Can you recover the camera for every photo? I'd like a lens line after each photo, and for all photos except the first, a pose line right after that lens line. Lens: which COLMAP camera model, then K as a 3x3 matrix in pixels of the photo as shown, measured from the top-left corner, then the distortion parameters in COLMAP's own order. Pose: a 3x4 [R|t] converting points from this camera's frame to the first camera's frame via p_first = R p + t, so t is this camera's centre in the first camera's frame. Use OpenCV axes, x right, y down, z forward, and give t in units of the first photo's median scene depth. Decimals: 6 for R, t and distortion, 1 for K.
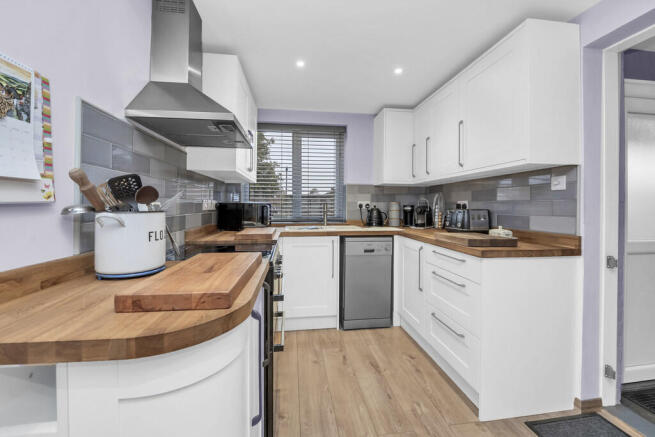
lens RADIAL K [[270.6, 0, 329.0], [0, 270.6, 208.2], [0, 0, 1]] dist [-0.000702, -0.000058]
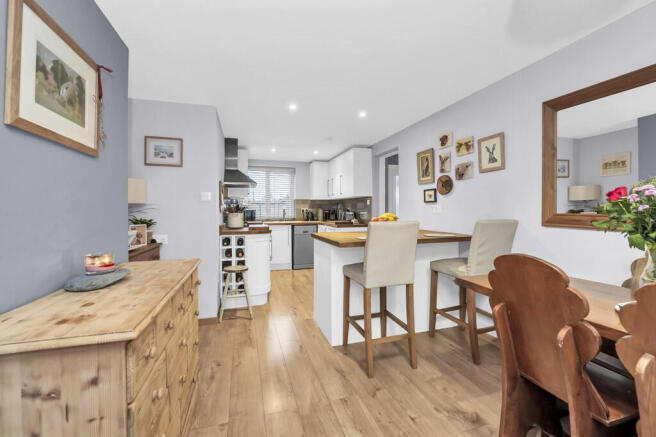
lens RADIAL K [[271.0, 0, 329.5], [0, 271.0, 208.1], [0, 0, 1]] dist [-0.000702, -0.000058]
pose [[0.987341, -0.008857, 0.158362, -0.001585], [0.011070, 0.999853, -0.013103, 0.002082], [-0.158222, 0.014690, 0.987294, -1.117169]]
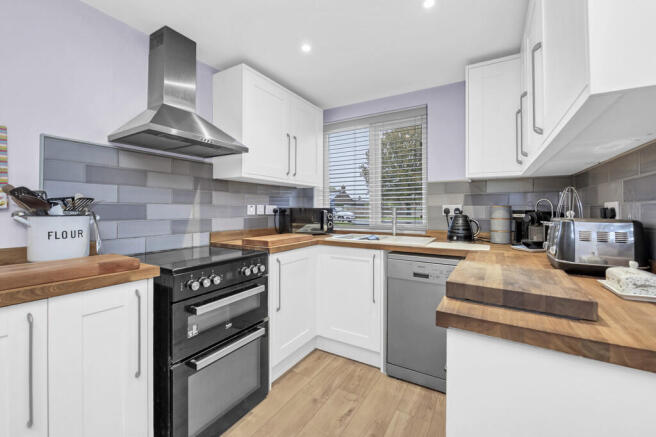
lens RADIAL K [[271.0, 0, 329.5], [0, 271.0, 208.1], [0, 0, 1]] dist [-0.000702, -0.000058]
pose [[0.785189, -0.002597, -0.619250, 0.391831], [-0.008081, 0.999863, -0.014439, -0.004566], [0.619203, 0.016341, 0.785061, 0.290949]]
